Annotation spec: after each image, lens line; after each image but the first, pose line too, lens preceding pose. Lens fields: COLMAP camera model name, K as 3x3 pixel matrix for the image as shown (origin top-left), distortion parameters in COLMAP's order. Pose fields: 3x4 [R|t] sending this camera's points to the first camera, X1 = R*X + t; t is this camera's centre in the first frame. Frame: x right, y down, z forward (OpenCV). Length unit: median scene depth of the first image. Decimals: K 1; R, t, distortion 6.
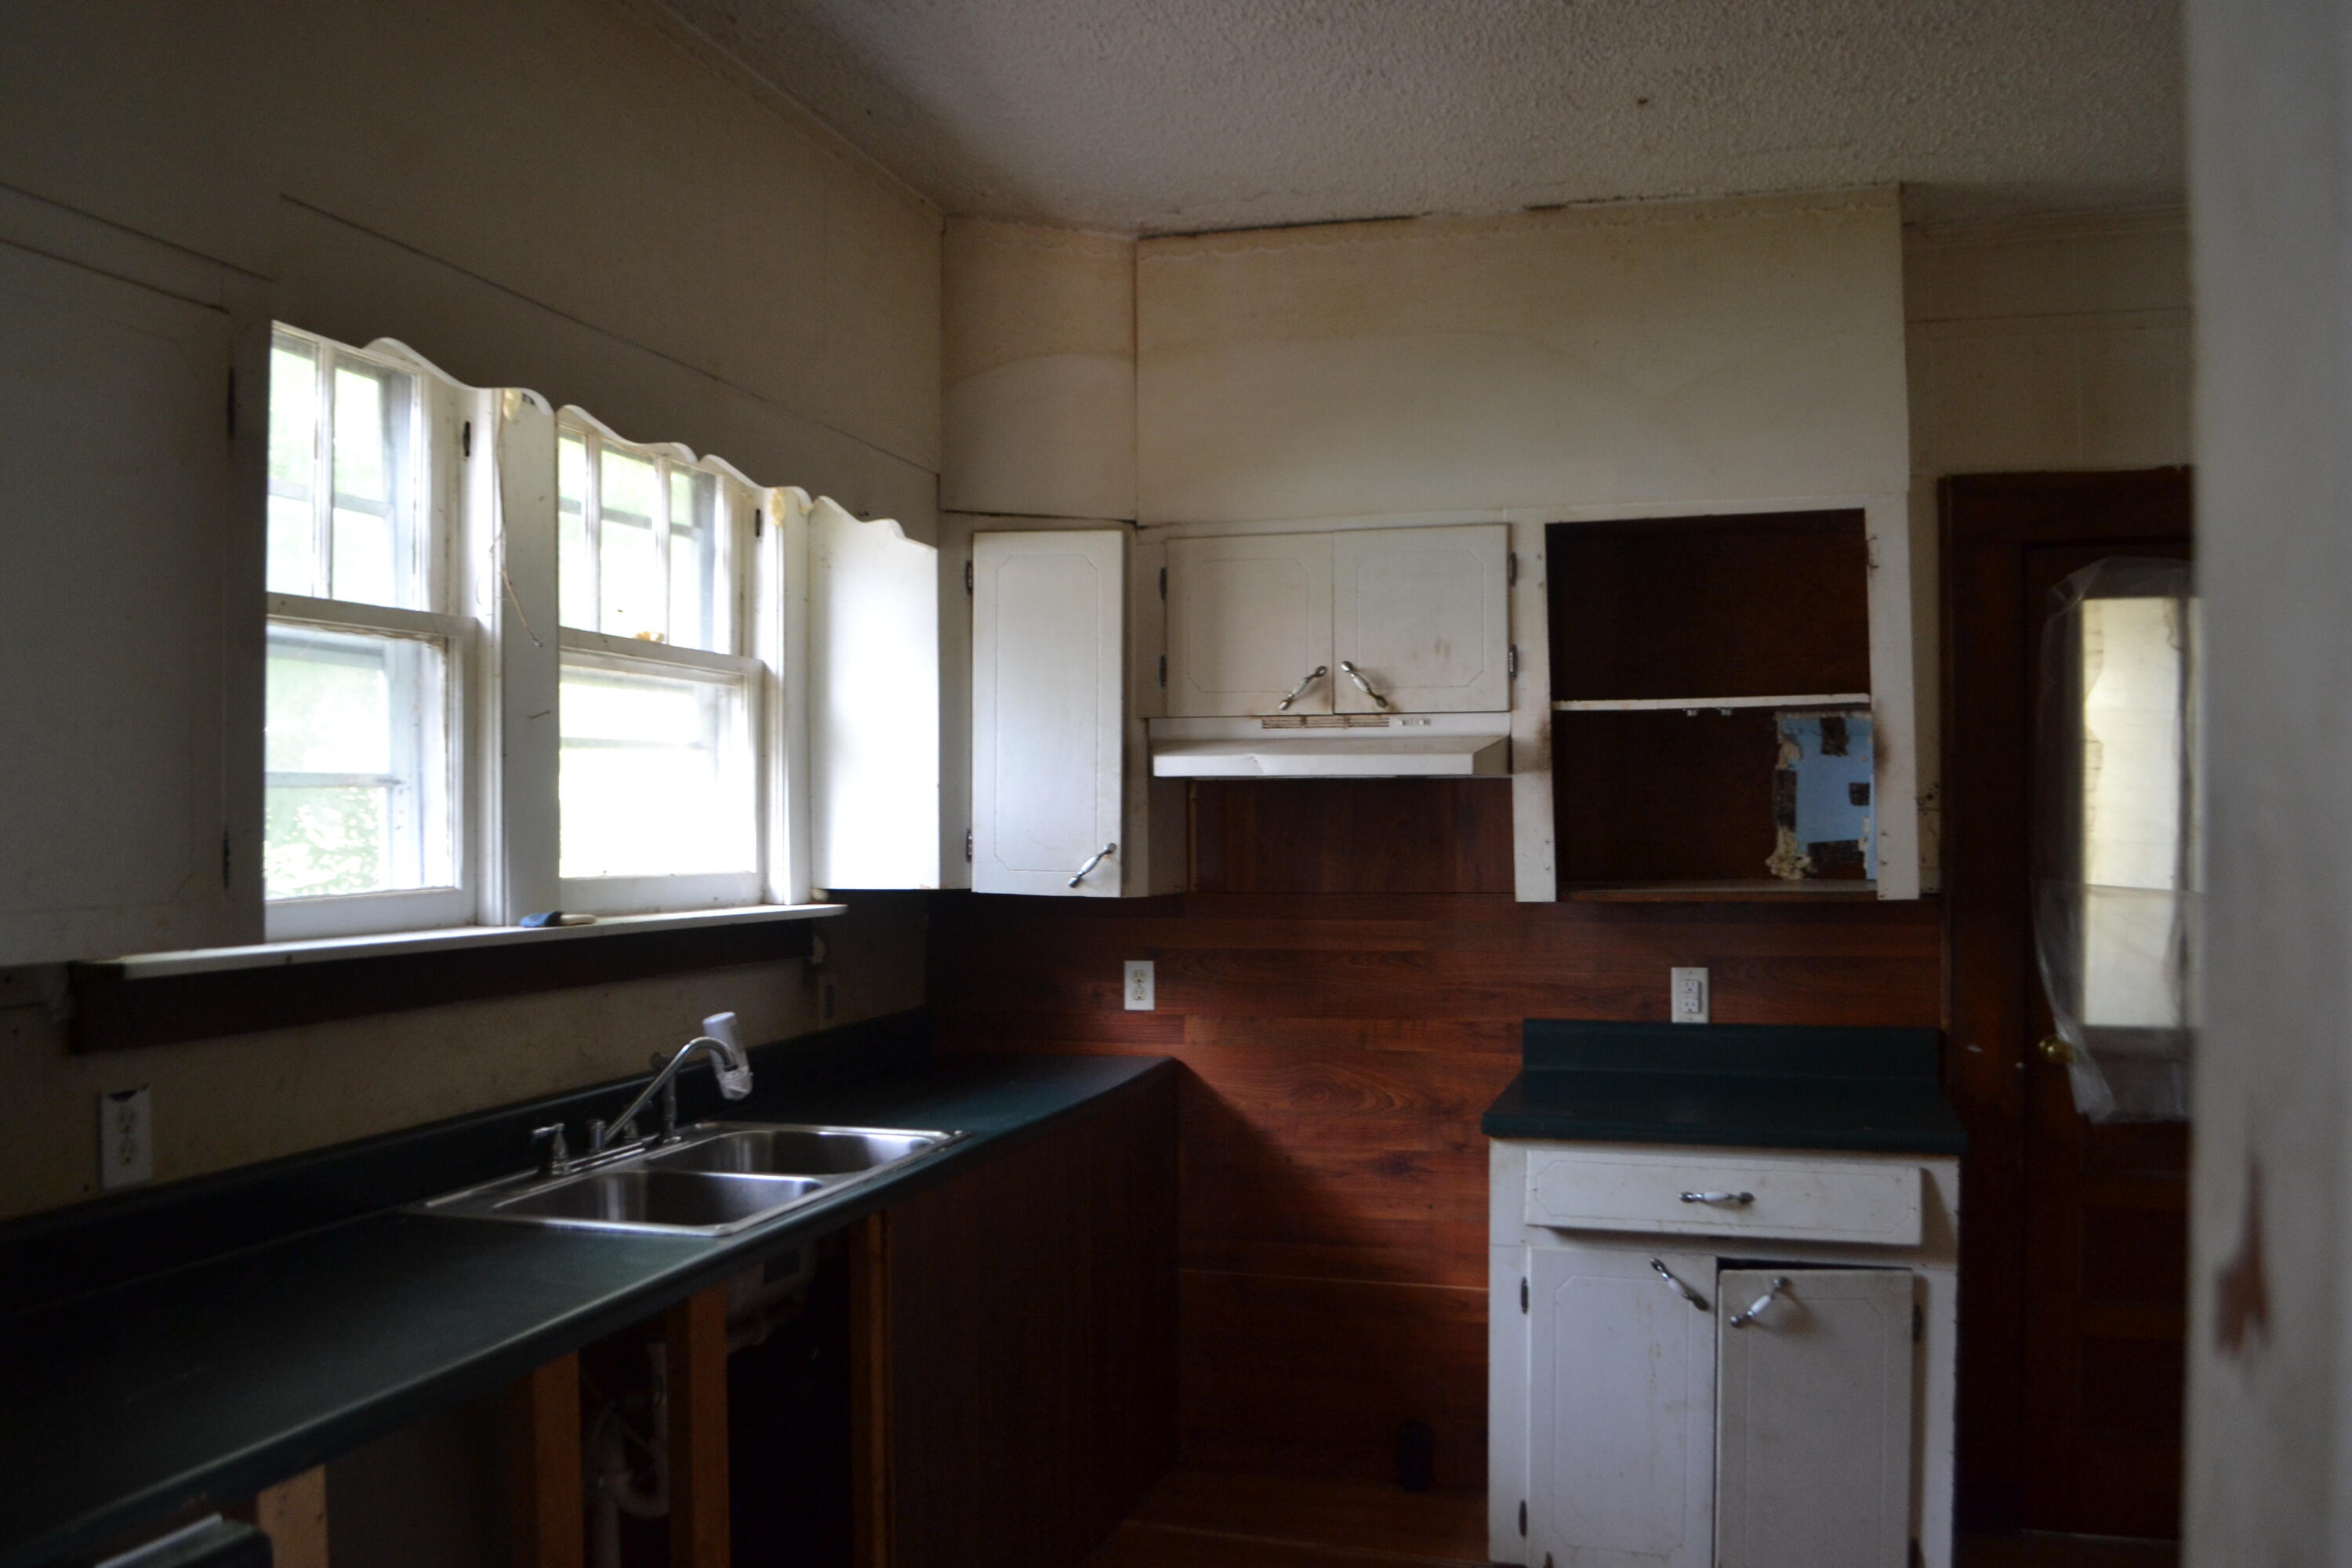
lens RADIAL K [[1898.3, 0, 1176.2], [0, 1898.3, 791.3], [0, 0, 1]] dist [-0.075823, -0.009449]
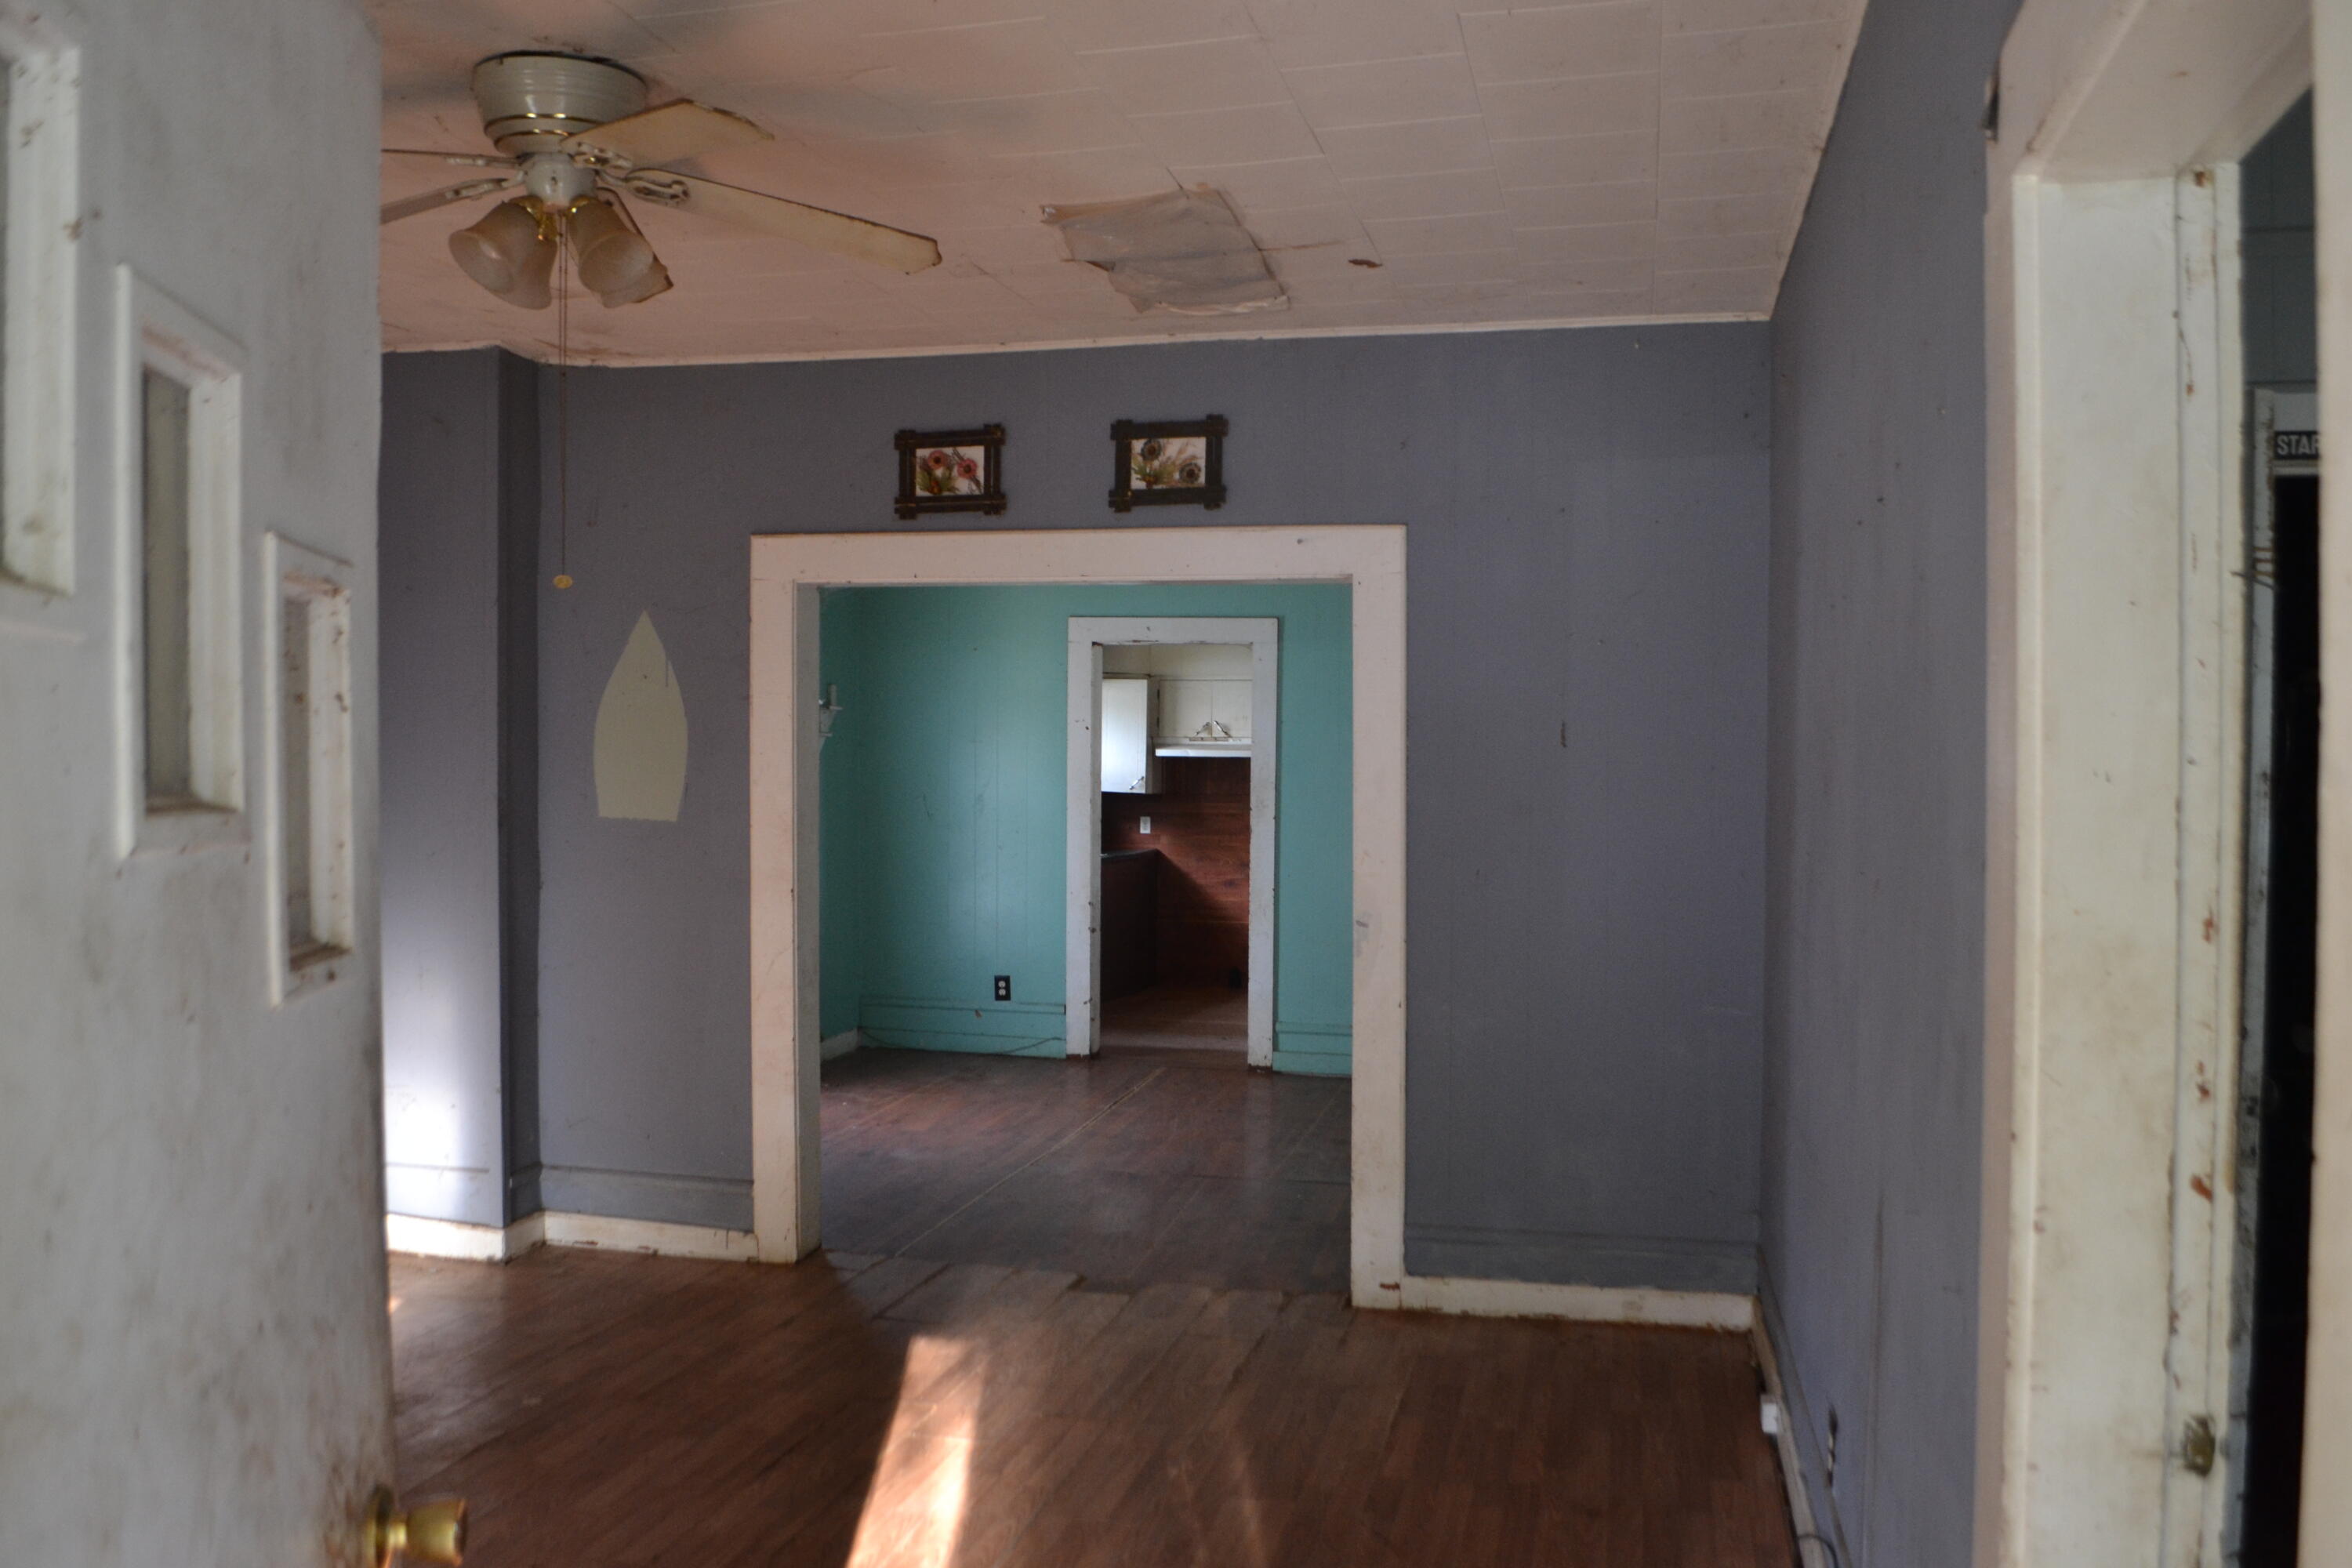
lens RADIAL K [[1898.3, 0, 1171.1], [0, 1898.3, 777.3], [0, 0, 1]] dist [-0.075823, -0.009449]
pose [[0.997905, 0.016079, 0.062674, -0.185425], [-0.016558, 0.999837, 0.007131, 0.005398], [-0.062549, -0.008154, 0.998009, -2.198200]]
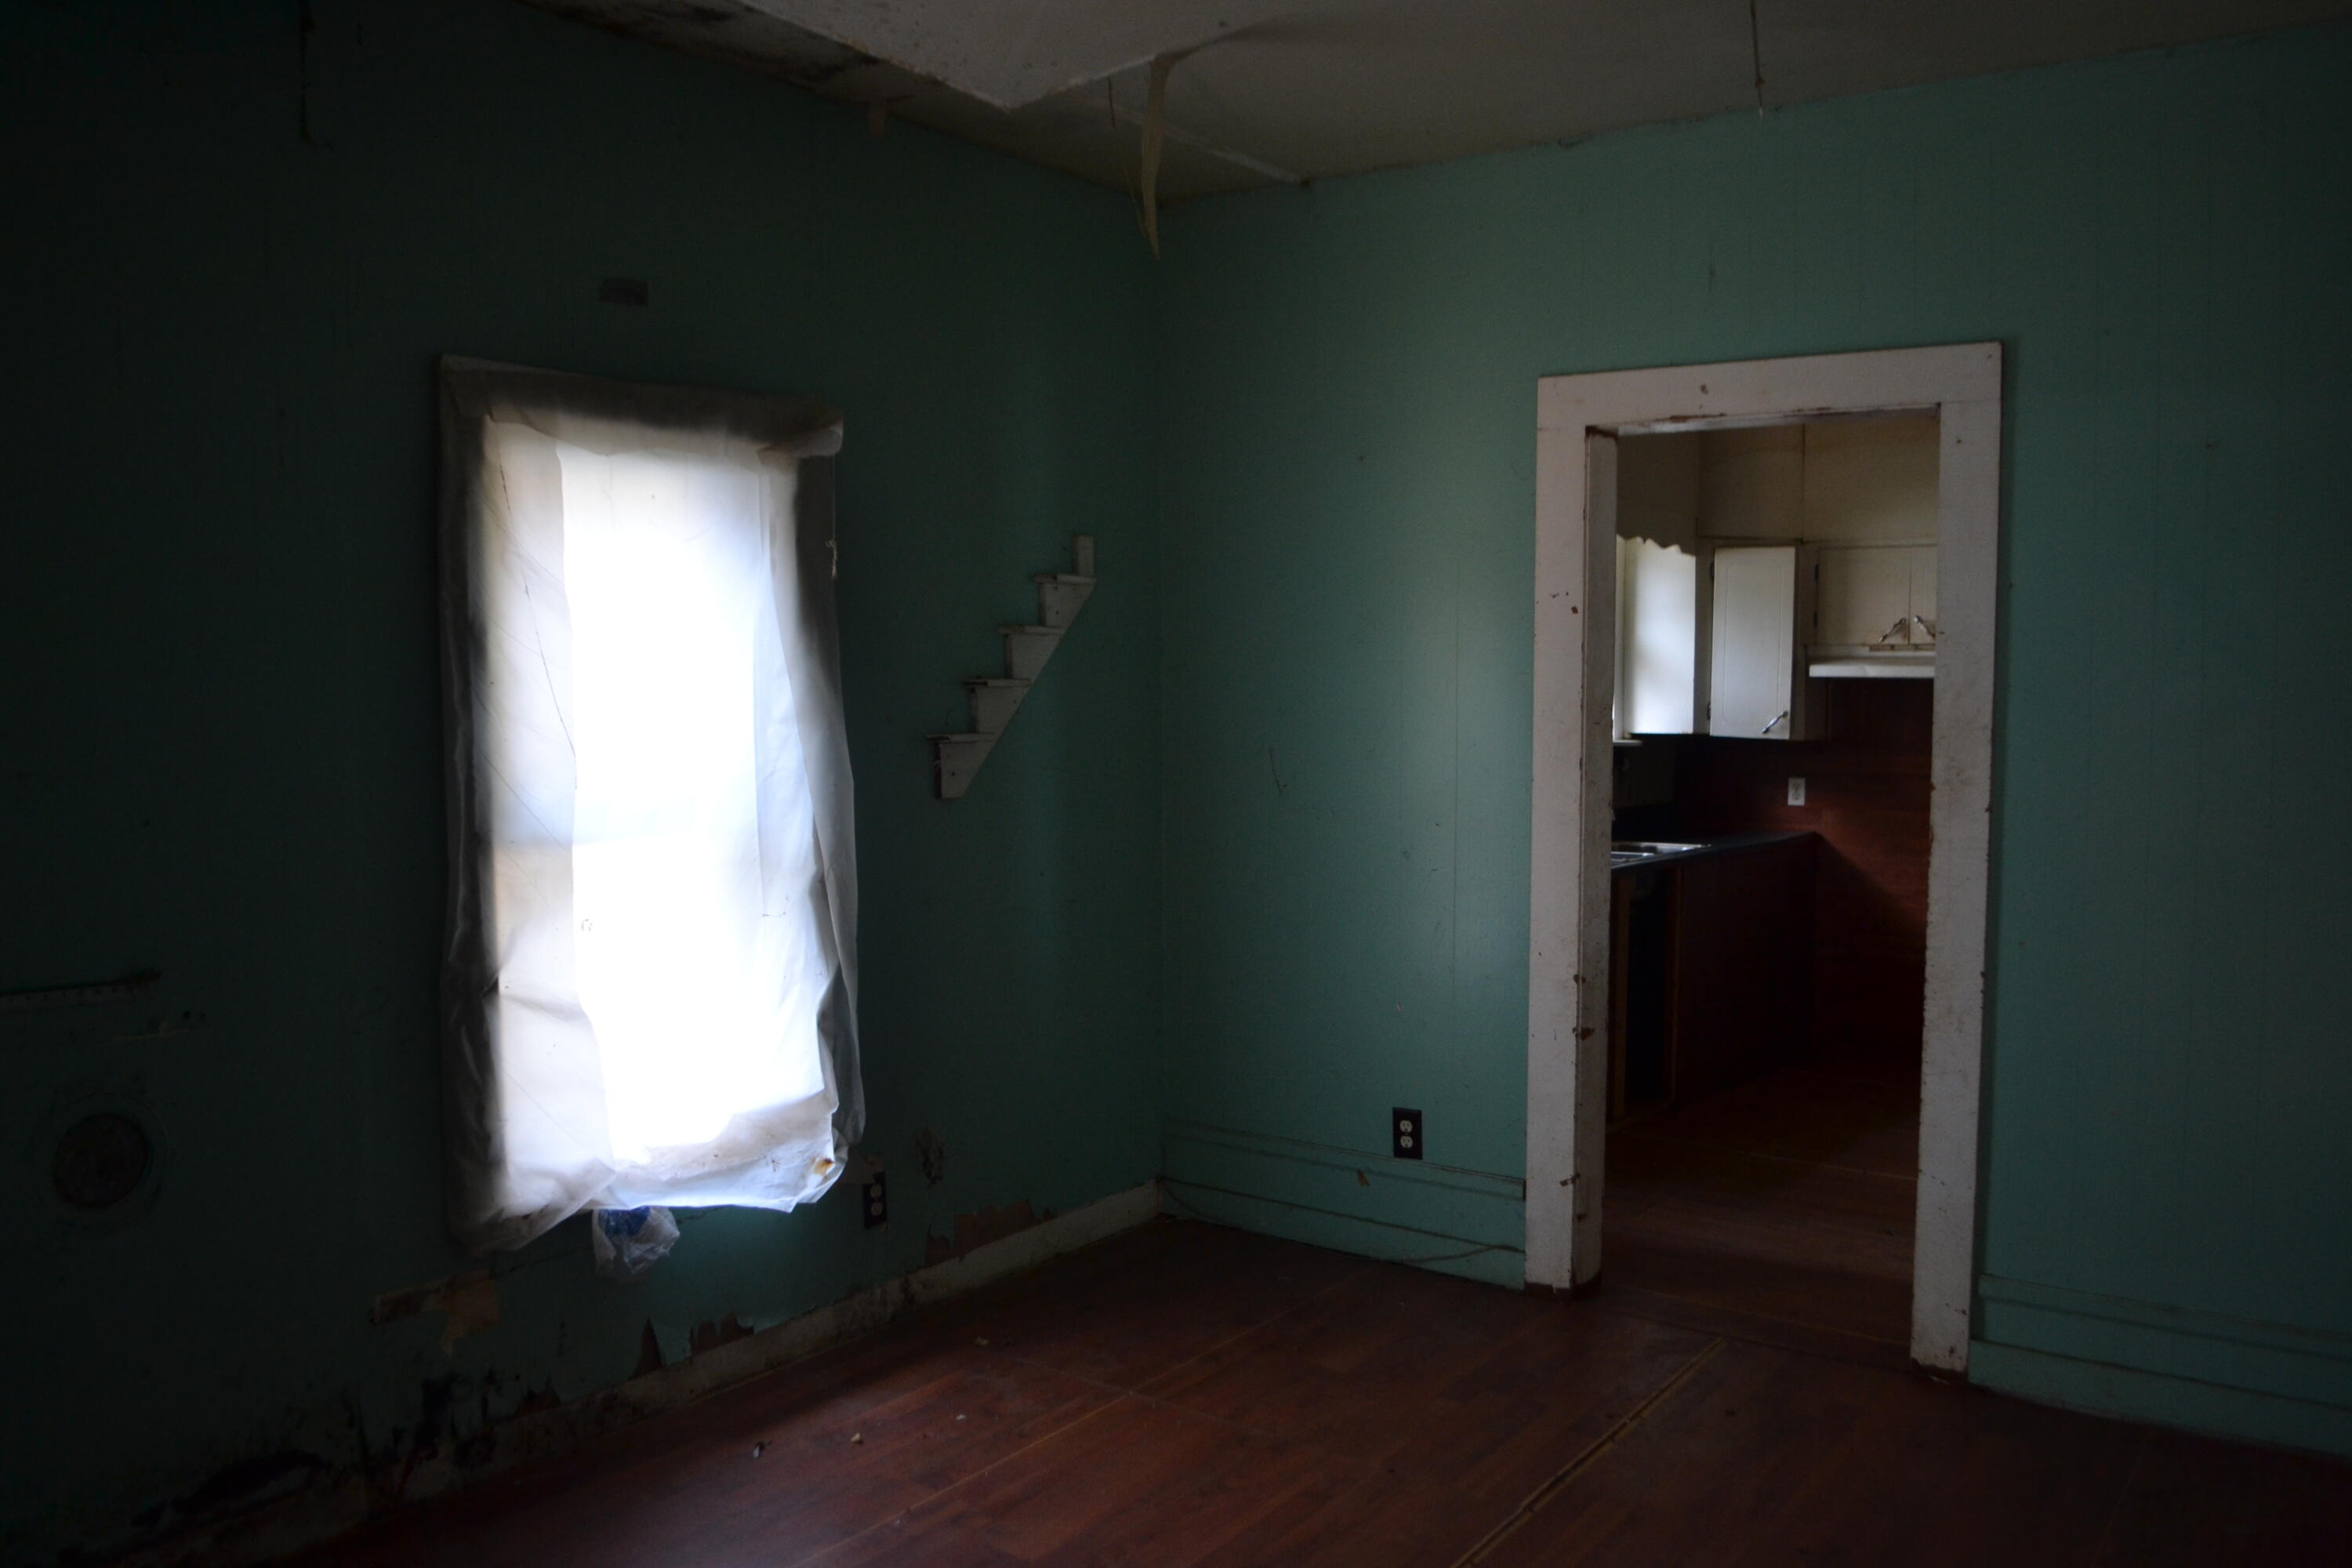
lens RADIAL K [[1898.3, 0, 1178.7], [0, 1898.3, 802.3], [0, 0, 1]] dist [-0.075823, -0.009449]
pose [[0.947774, 0.029349, -0.317589, -0.008131], [-0.010714, 0.998125, 0.060264, 0.011190], [0.318762, -0.053714, 0.946311, -0.983000]]
